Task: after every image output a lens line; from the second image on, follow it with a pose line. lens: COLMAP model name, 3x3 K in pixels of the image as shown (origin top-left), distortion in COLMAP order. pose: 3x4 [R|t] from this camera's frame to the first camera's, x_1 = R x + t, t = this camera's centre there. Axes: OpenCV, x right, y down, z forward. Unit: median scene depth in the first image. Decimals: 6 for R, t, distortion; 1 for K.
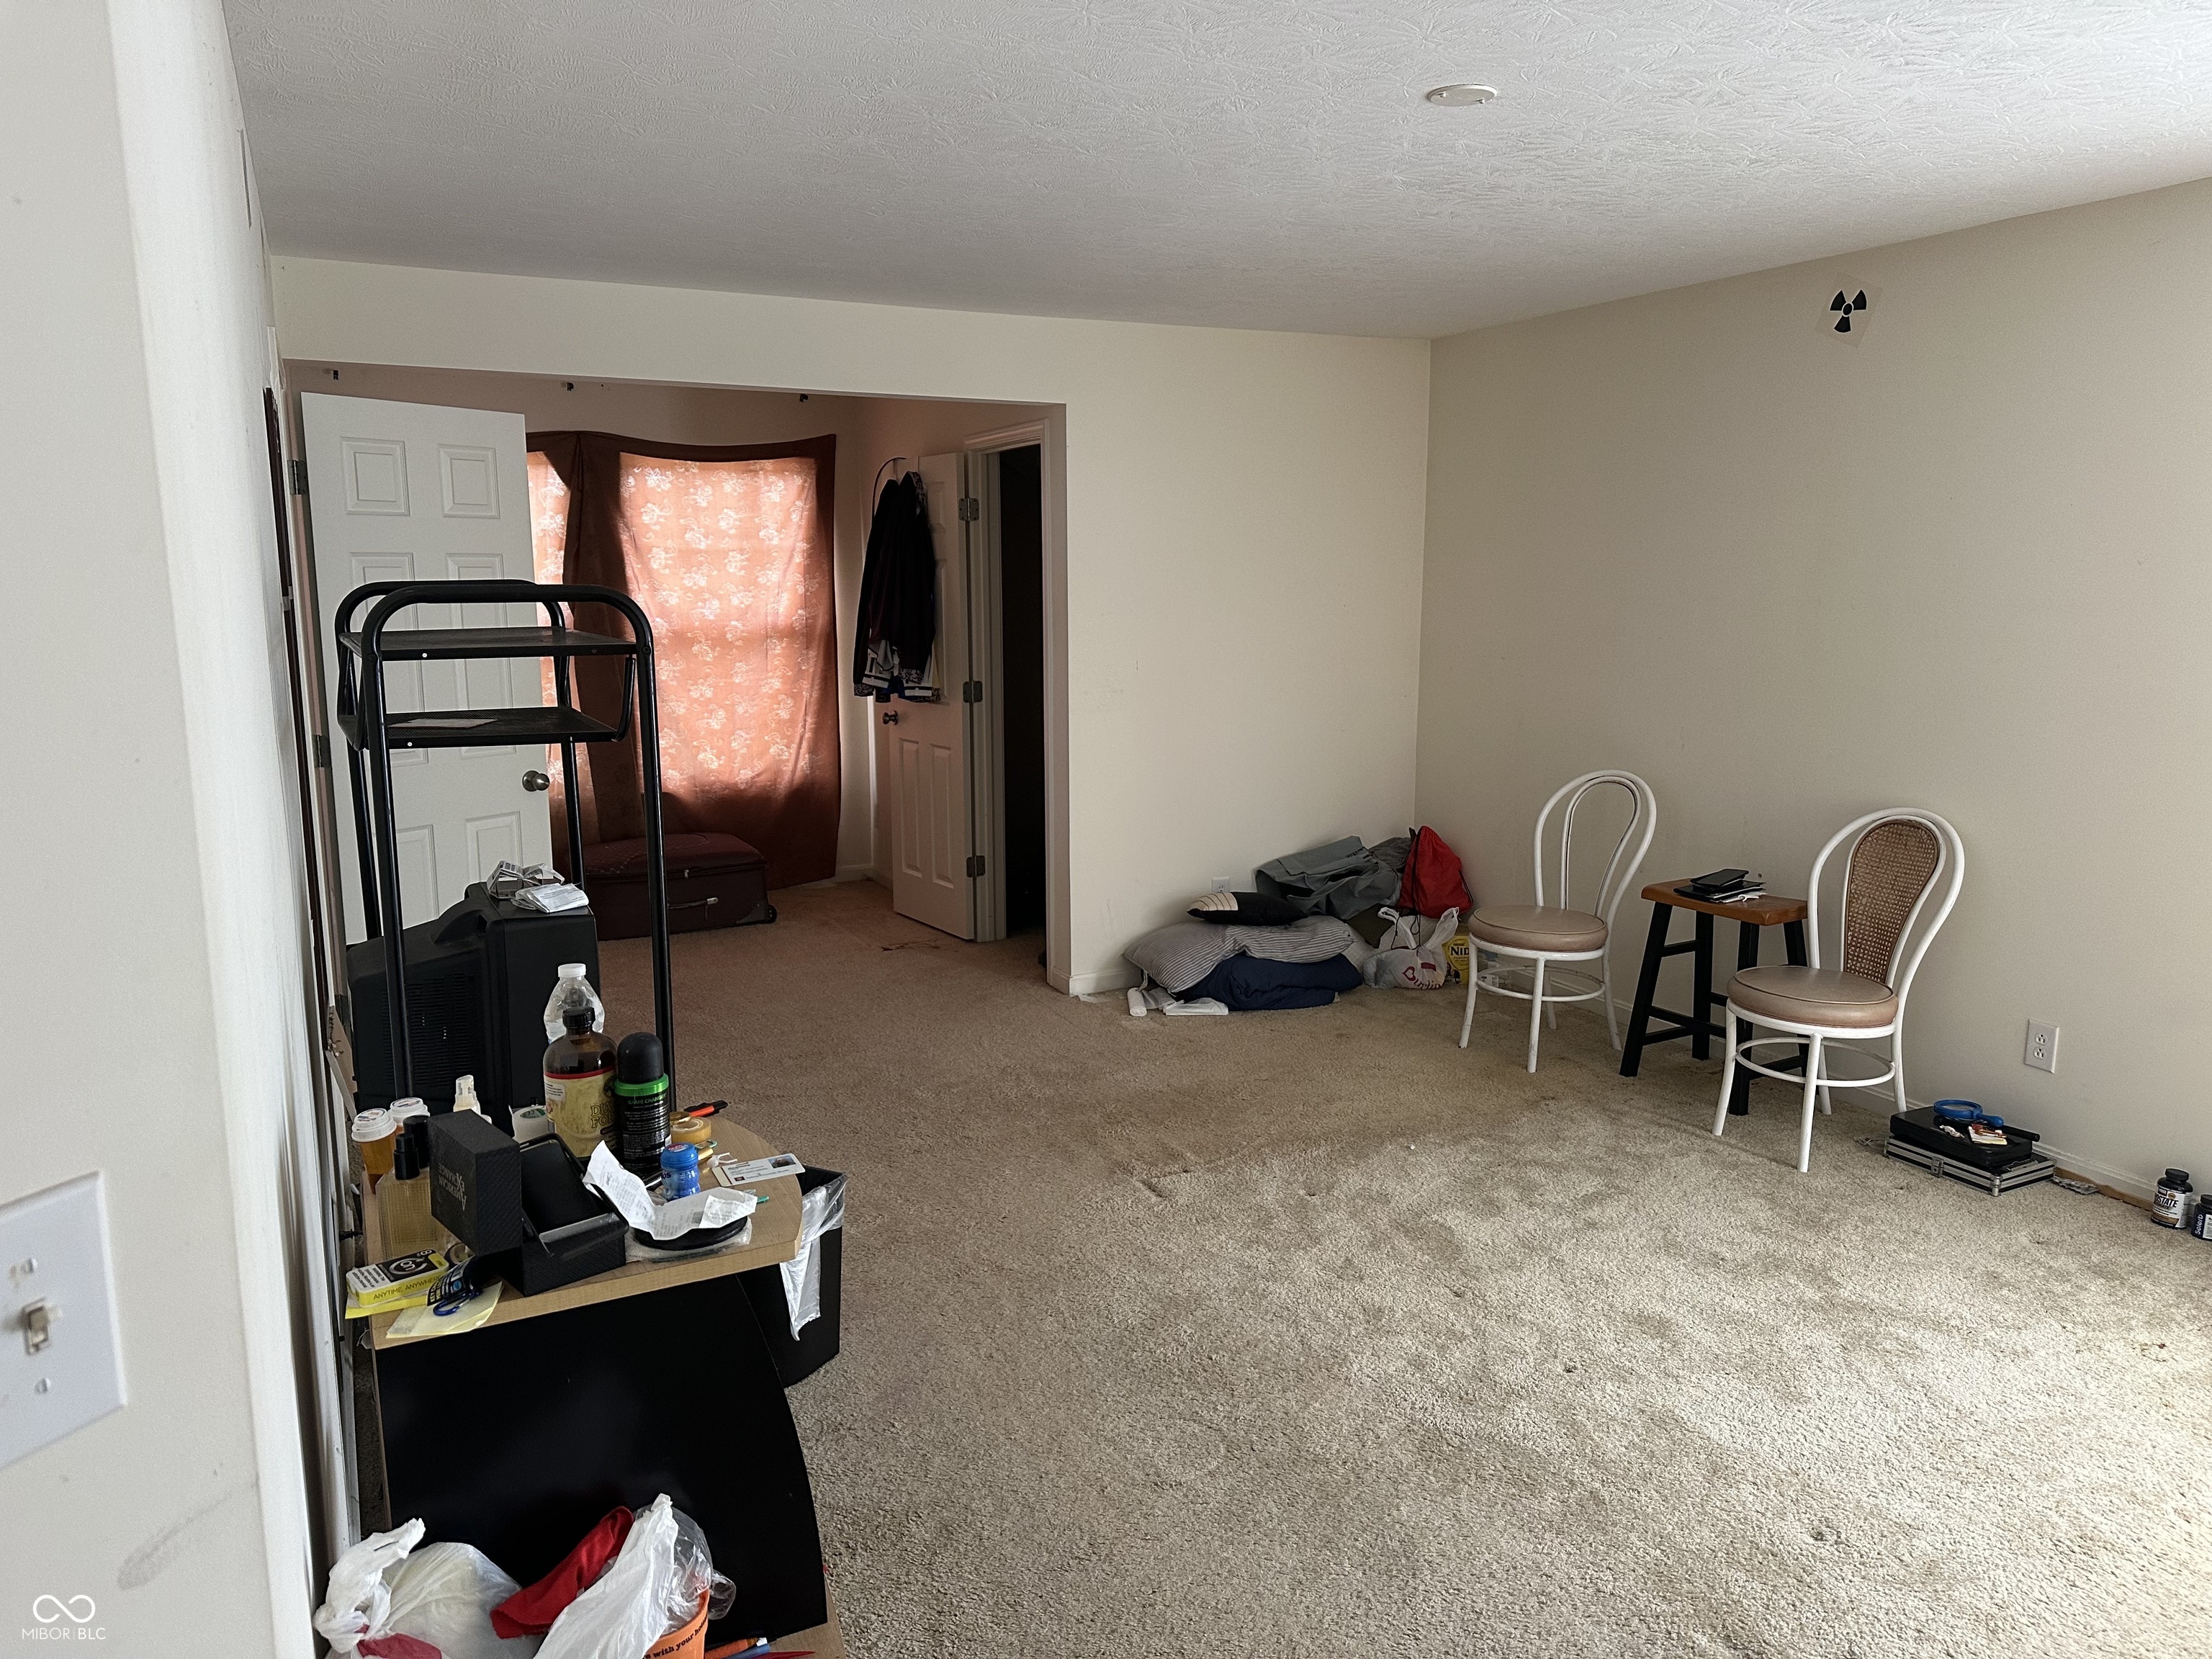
lens RADIAL K [[1549.0, 0, 1117.1], [0, 1549.0, 835.2], [0, 0, 1]] dist [0.072221, -0.075713]
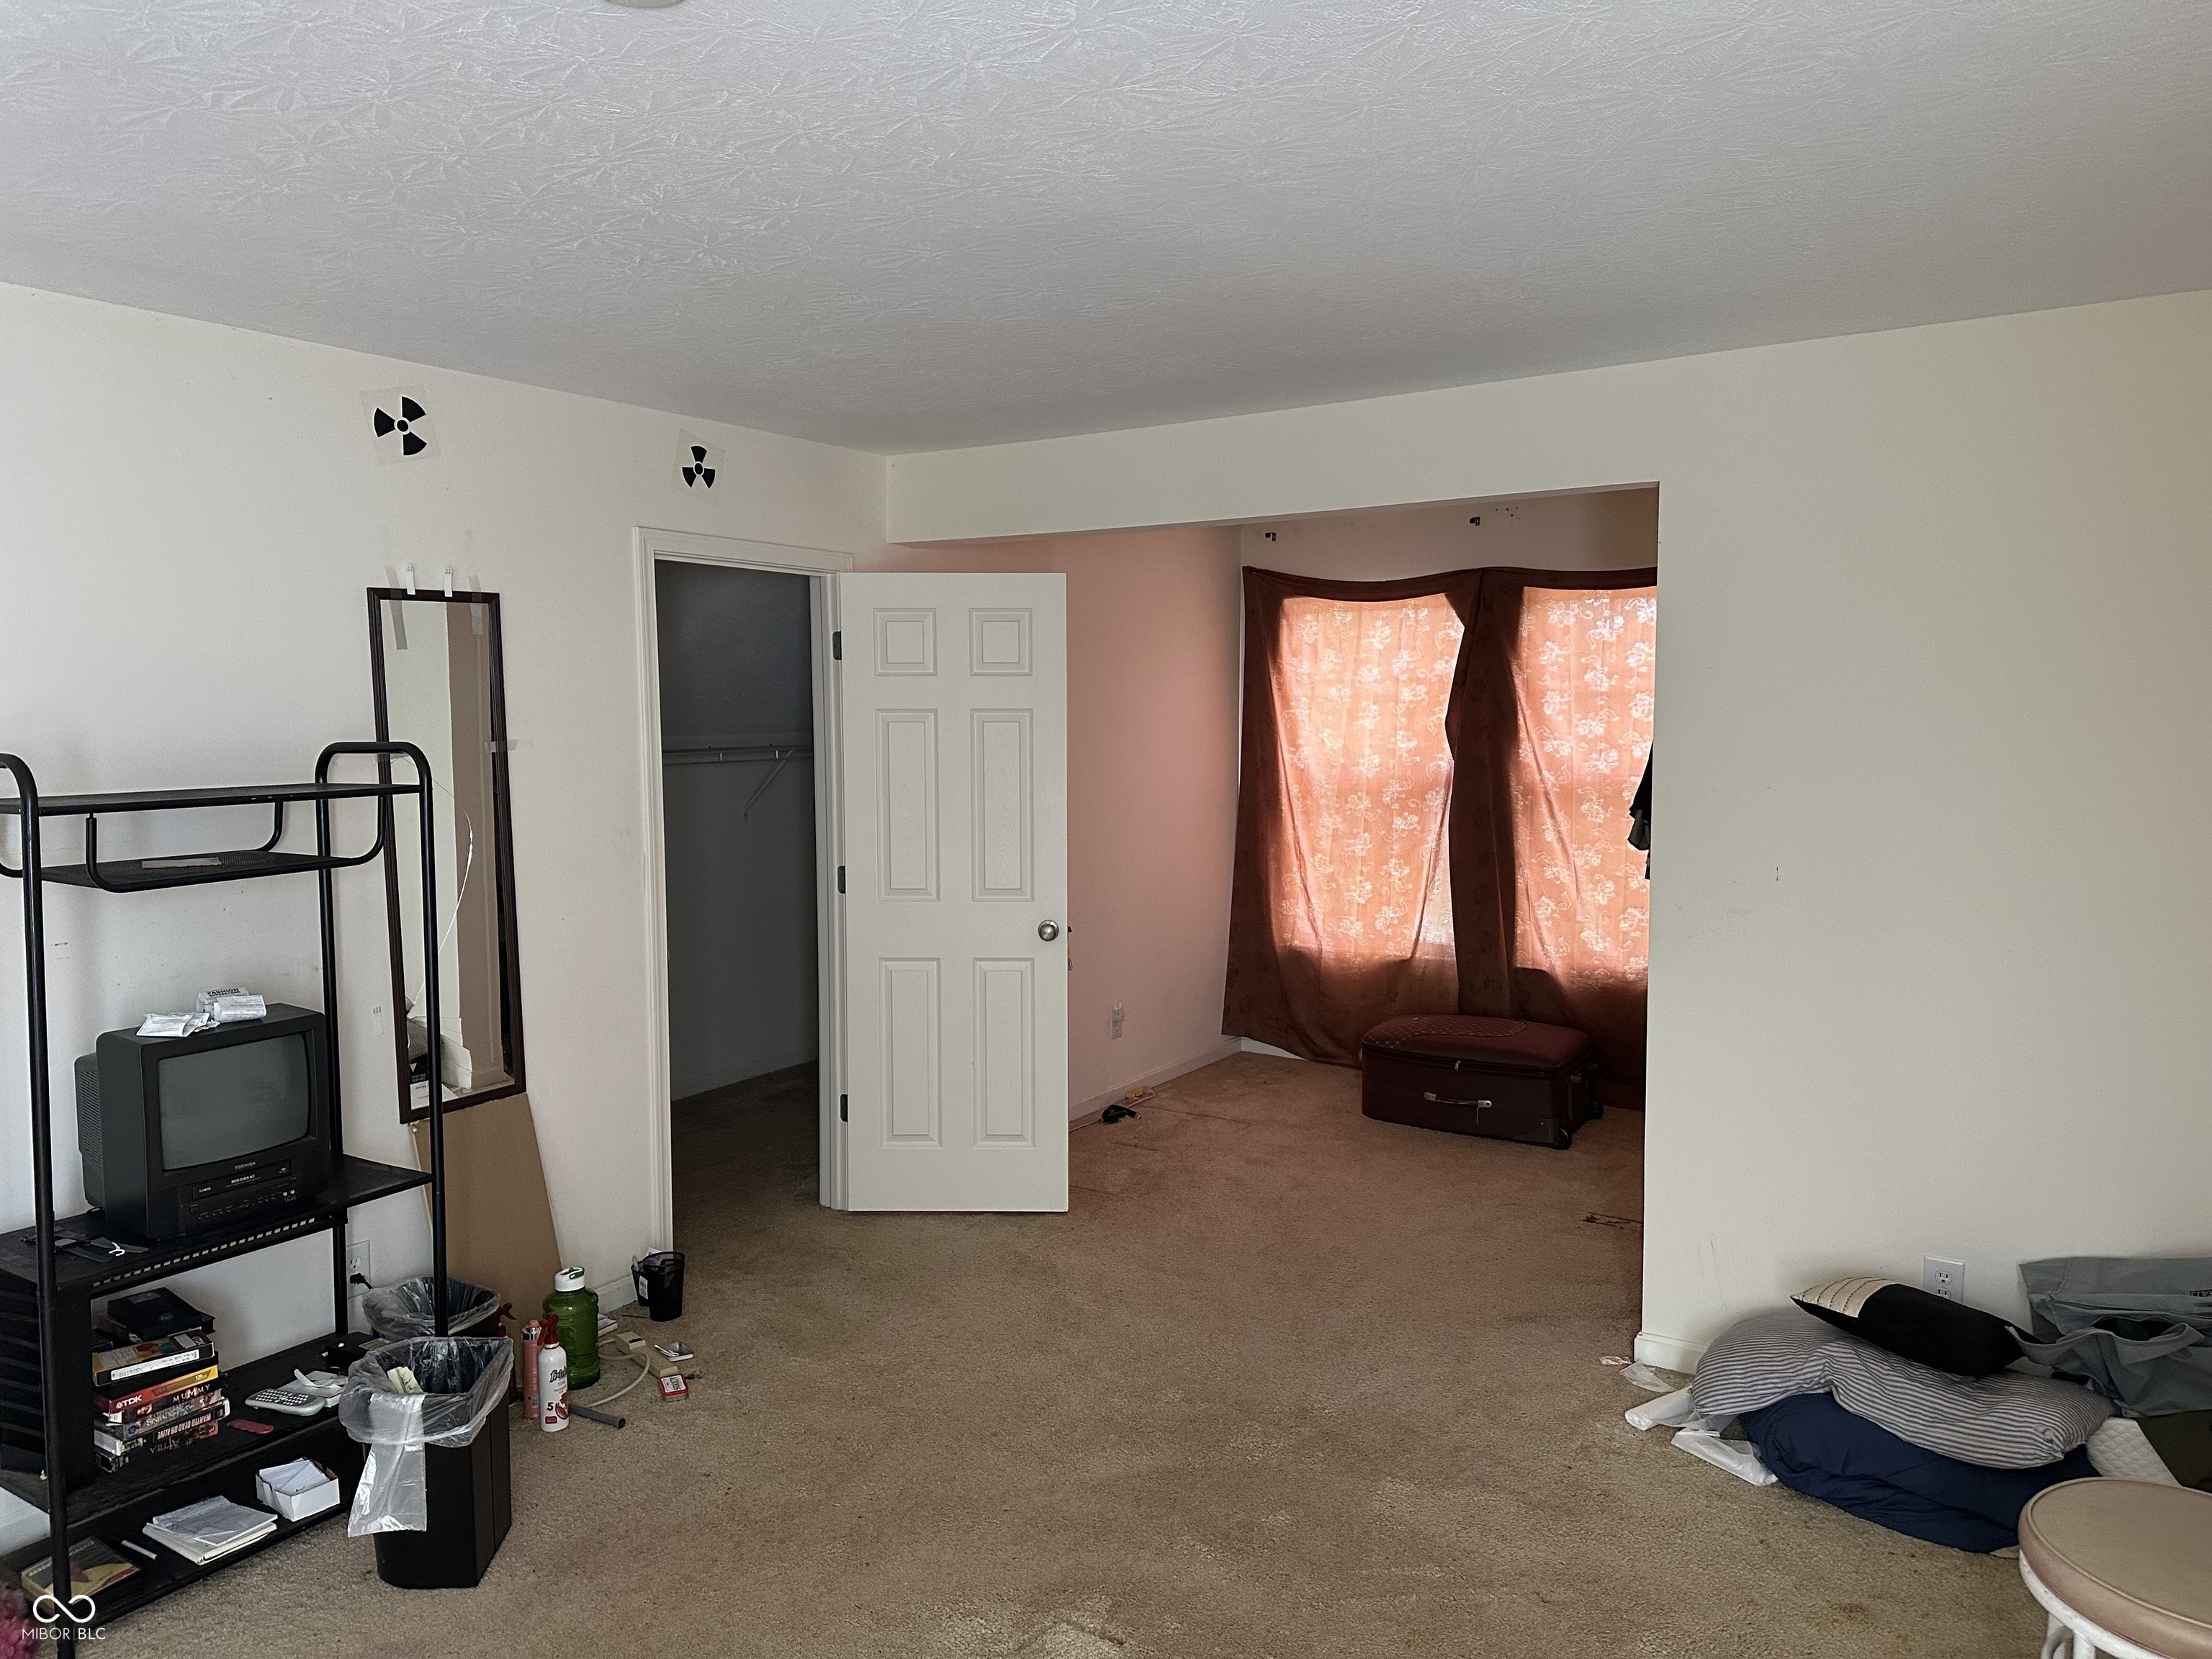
lens RADIAL K [[1549.0, 0, 1117.1], [0, 1549.0, 835.2], [0, 0, 1]] dist [0.072221, -0.075713]
pose [[0.489358, 0.070005, -0.869269, 0.351036], [-0.141691, 0.989911, -0.000045, -0.070644], [0.860496, 0.123189, 0.494340, 0.374598]]
